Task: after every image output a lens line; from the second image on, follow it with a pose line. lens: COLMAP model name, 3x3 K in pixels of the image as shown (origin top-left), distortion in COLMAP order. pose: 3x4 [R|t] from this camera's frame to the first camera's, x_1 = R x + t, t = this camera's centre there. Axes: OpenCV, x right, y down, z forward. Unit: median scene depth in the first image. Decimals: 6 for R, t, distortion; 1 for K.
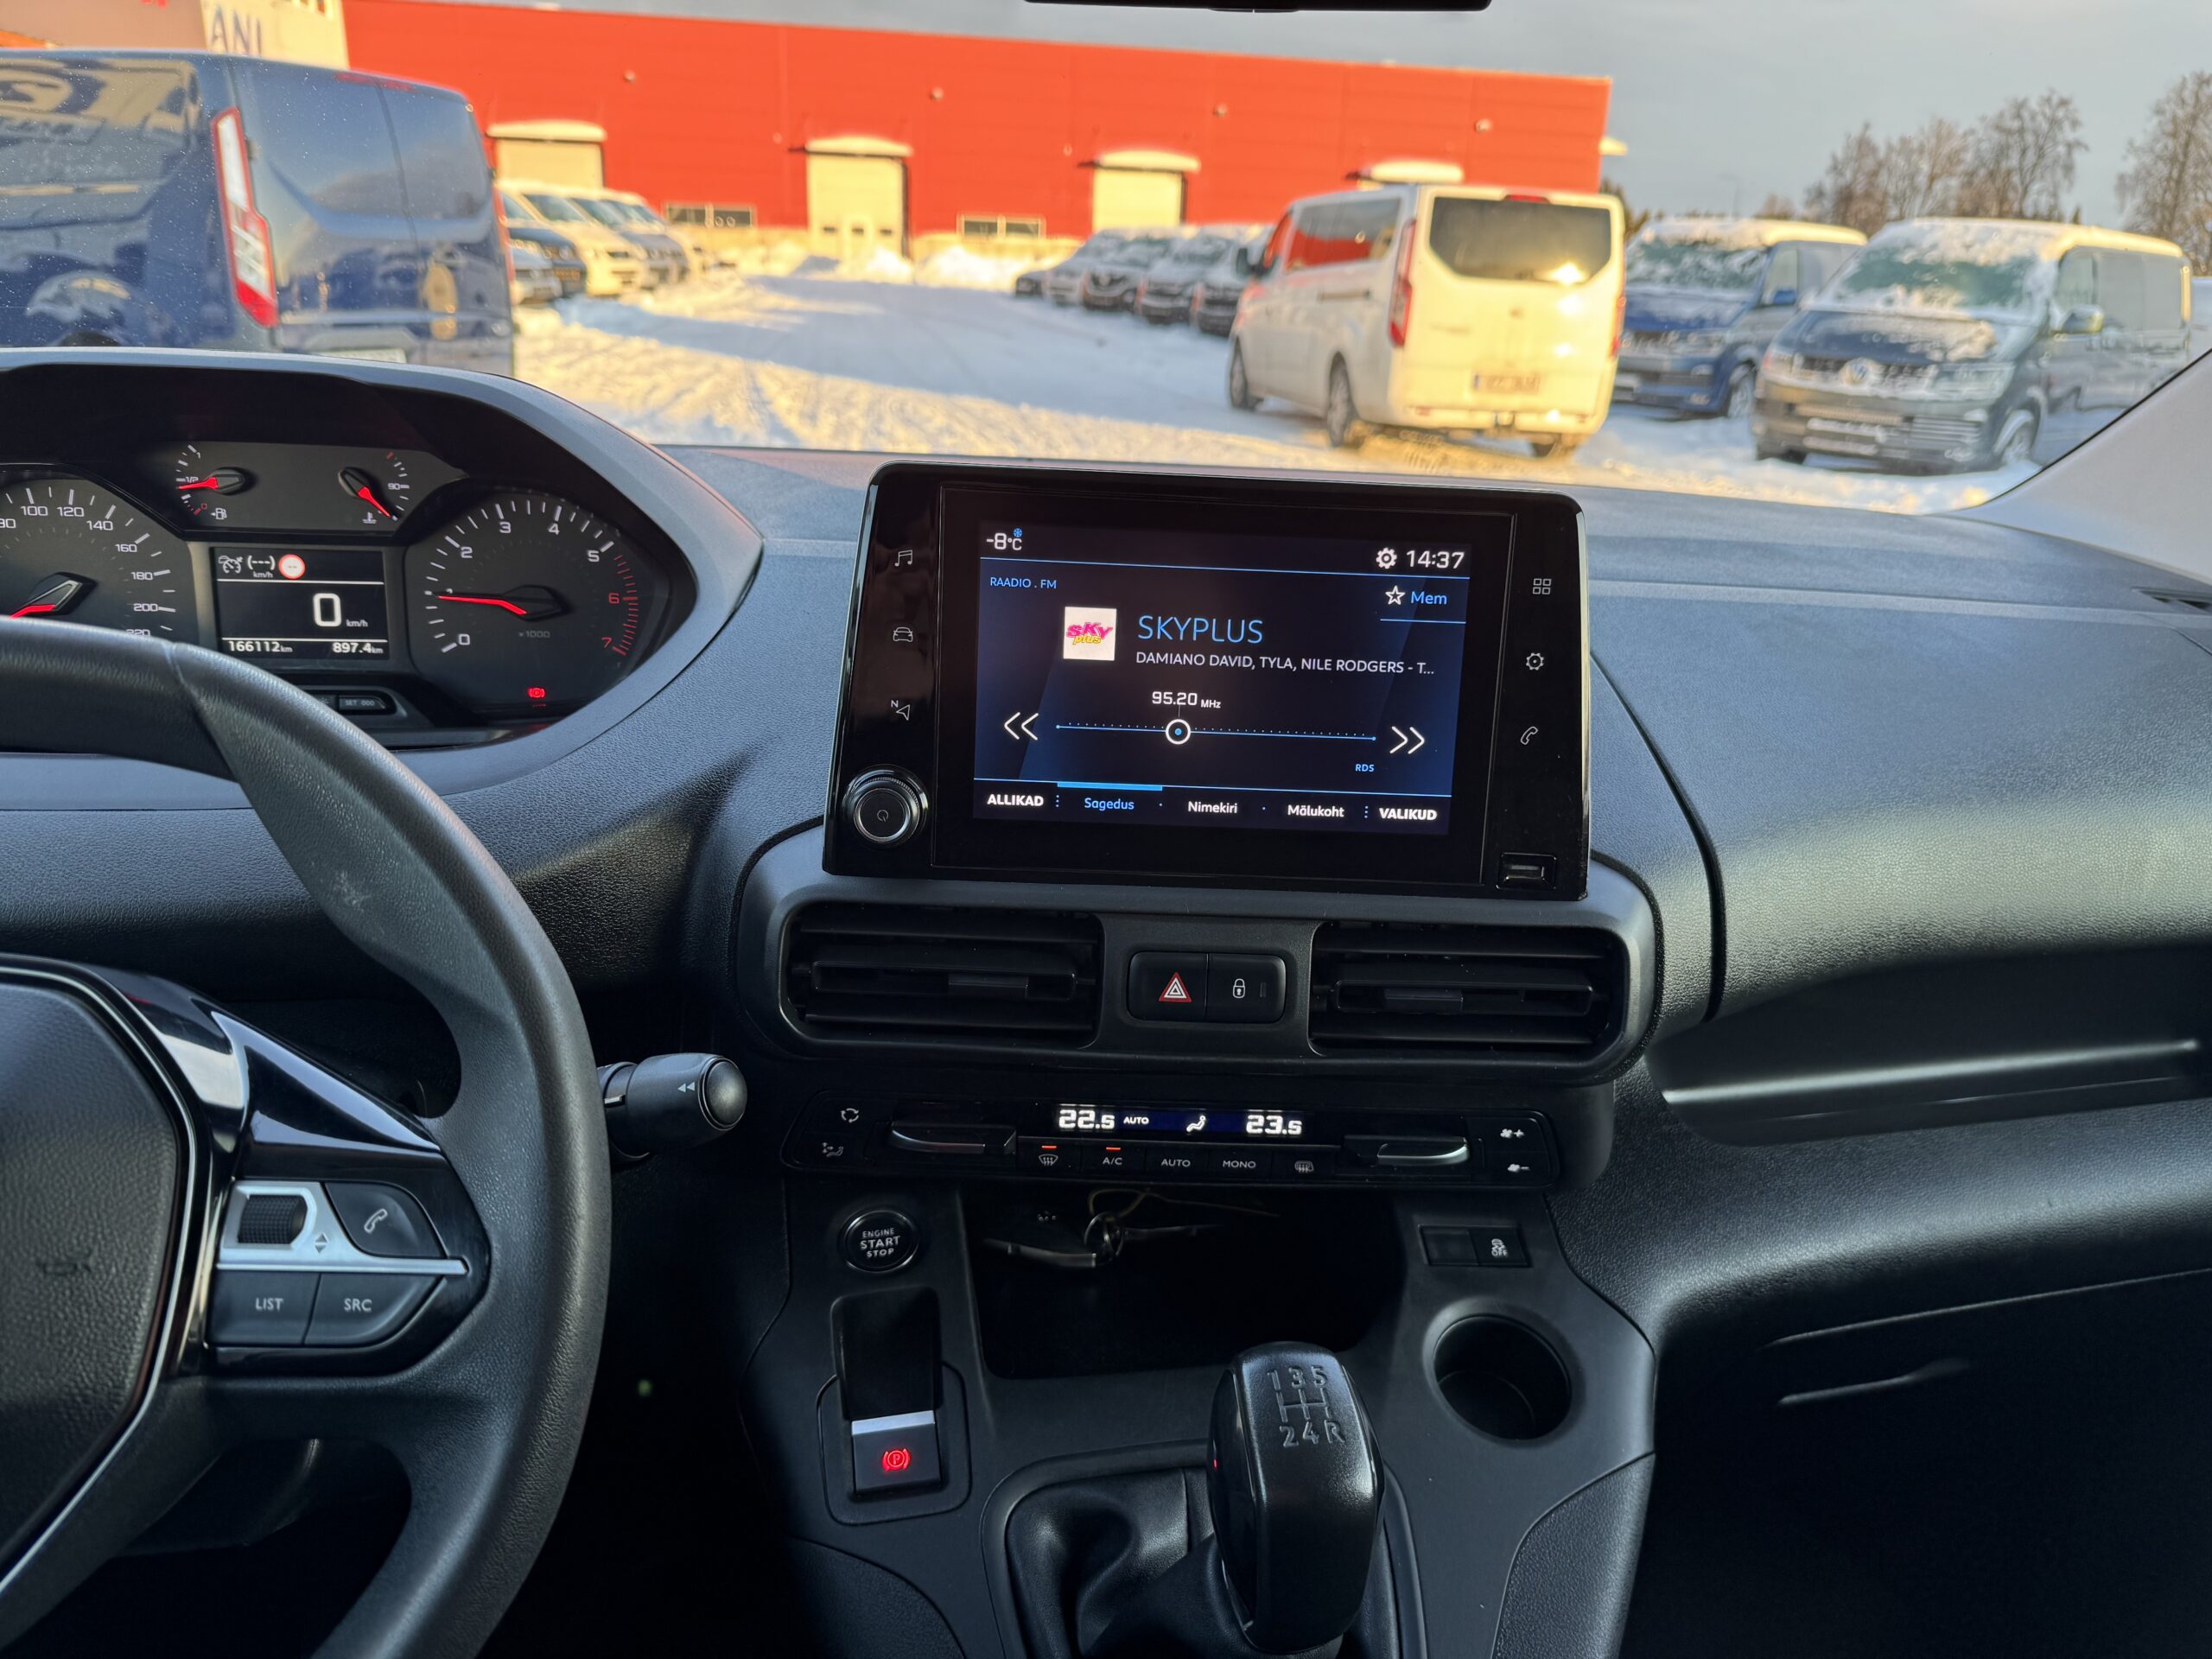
lens RADIAL K [[1577.0, 0, 1106.0], [0, 1577.0, 829.5], [0, 0, 1]] dist [0.102908, 0.000207]
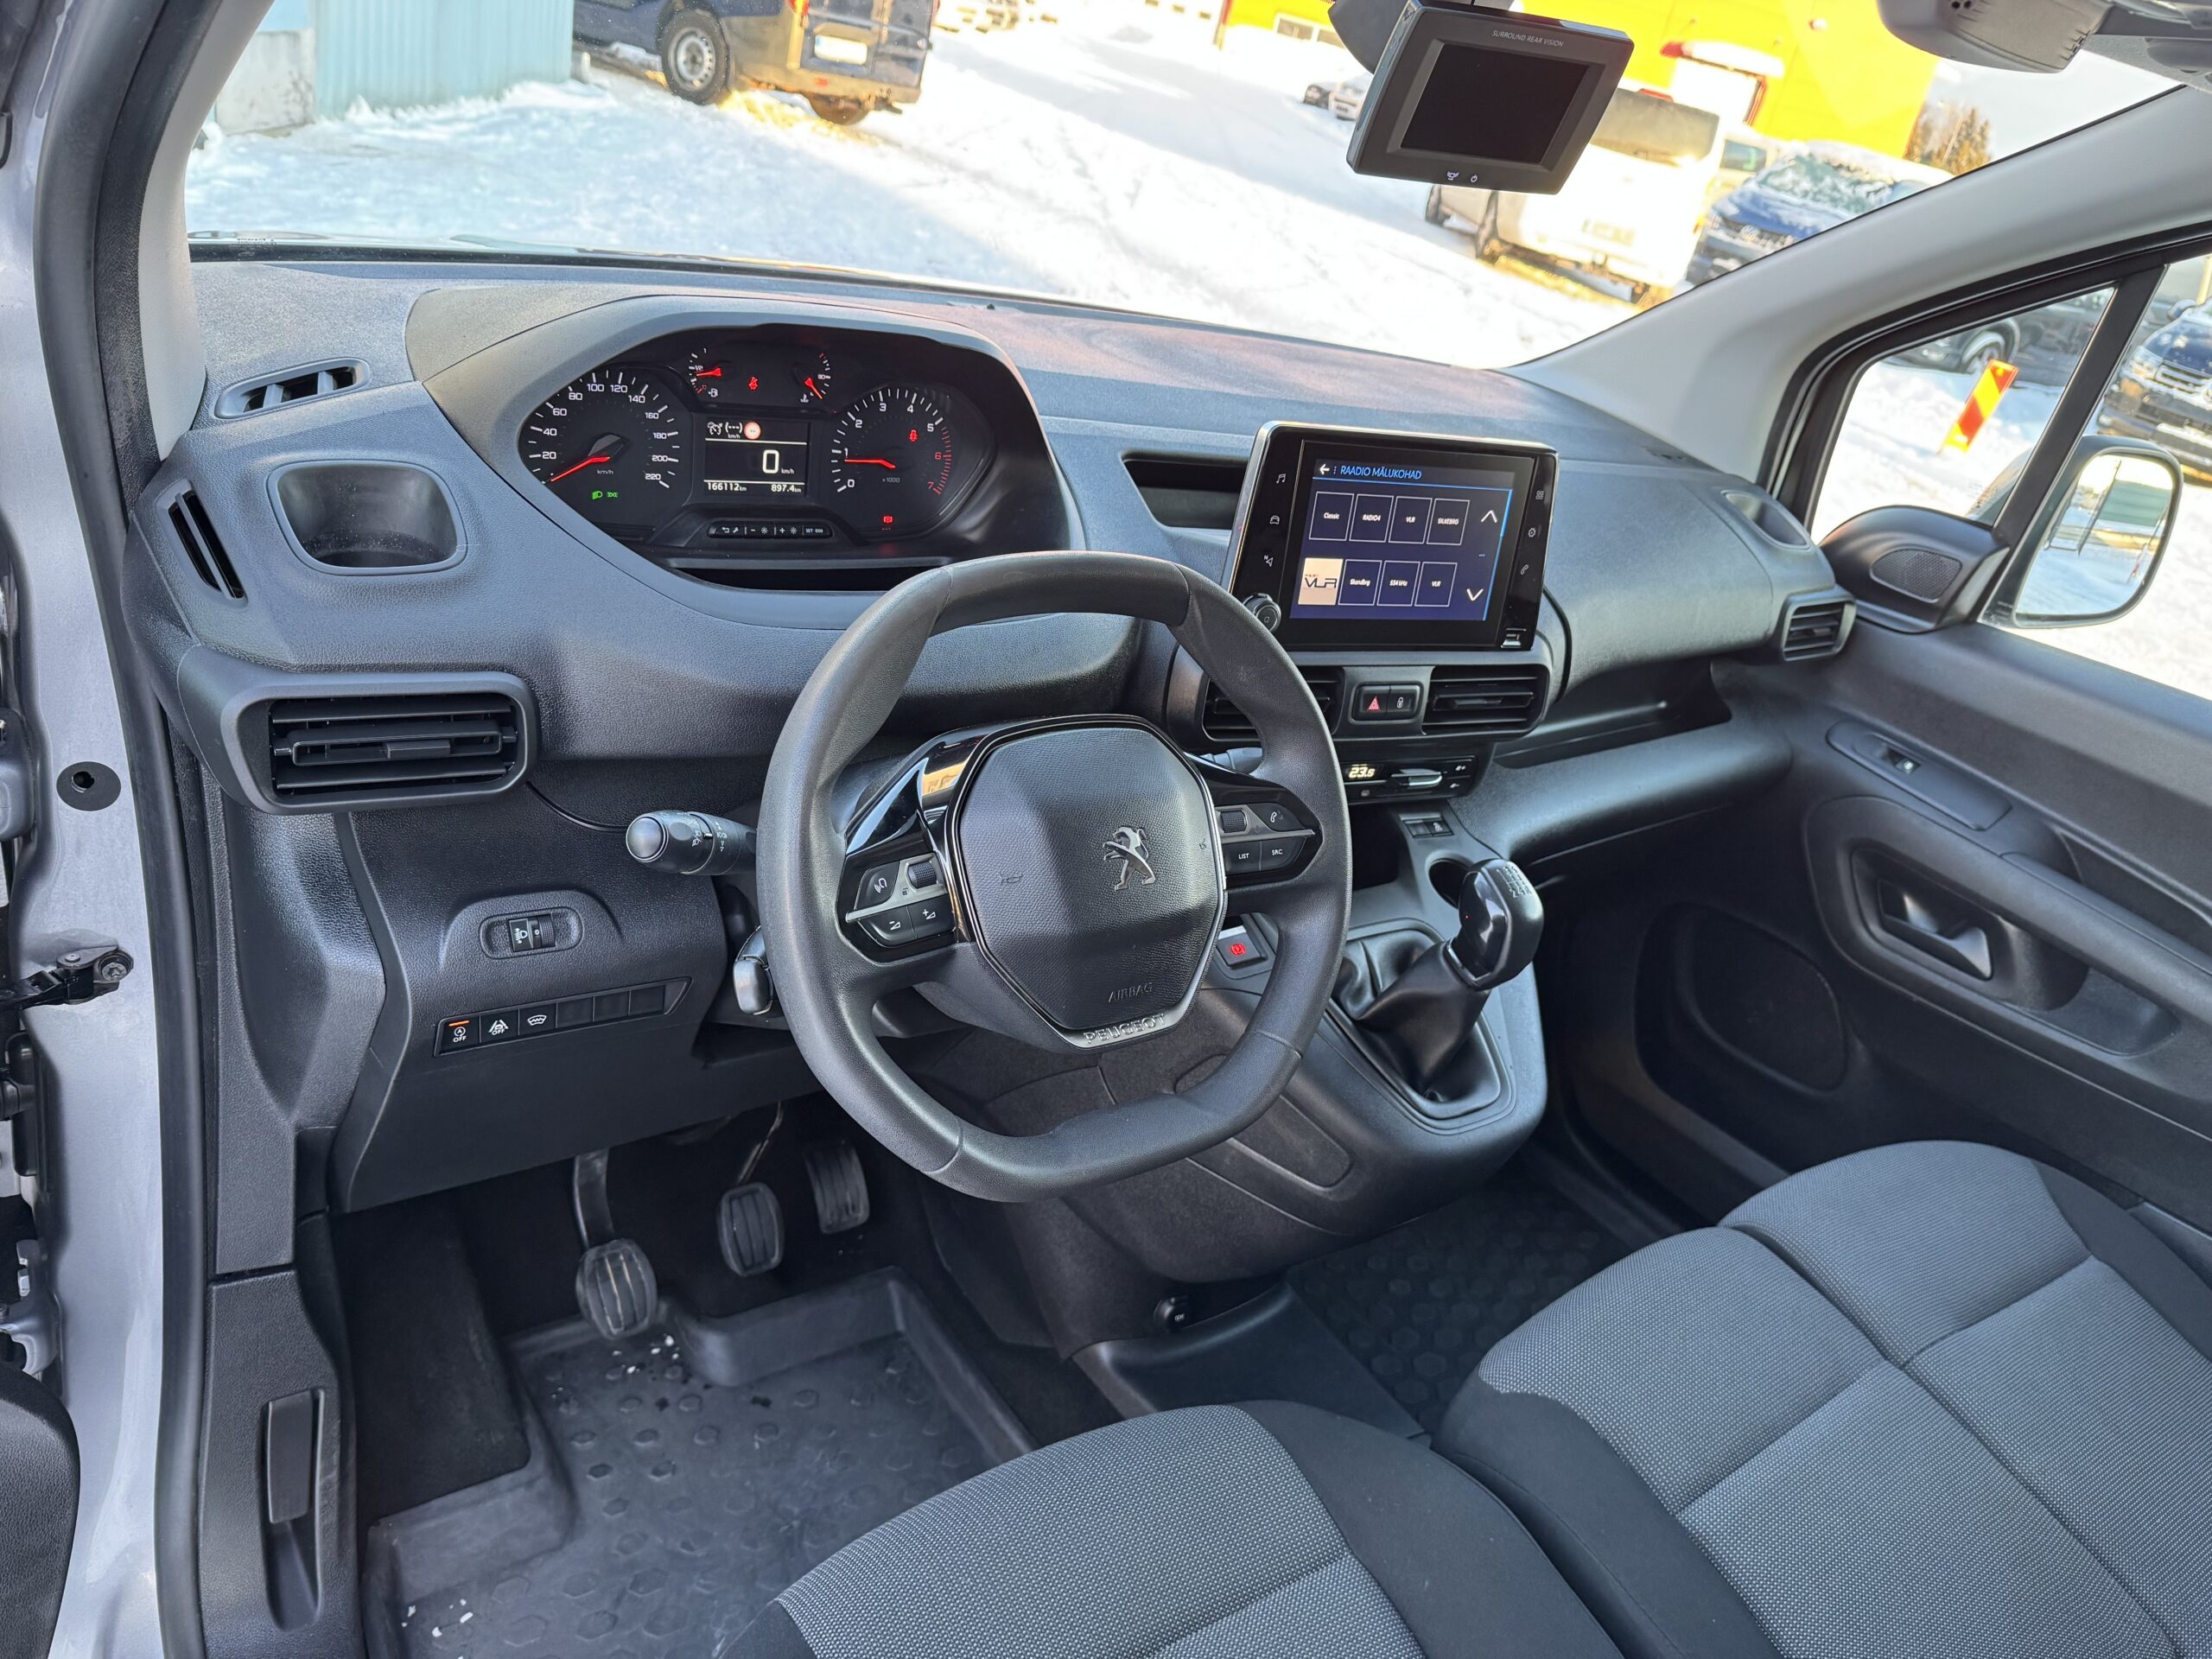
lens RADIAL K [[1577.0, 0, 1106.0], [0, 1577.0, 829.5], [0, 0, 1]] dist [0.102908, 0.000207]
pose [[0.879770, -0.077923, 0.468970, -1.177144], [-0.016900, 0.980726, 0.194657, -0.122898], [-0.475099, -0.179179, 0.861496, -0.558215]]
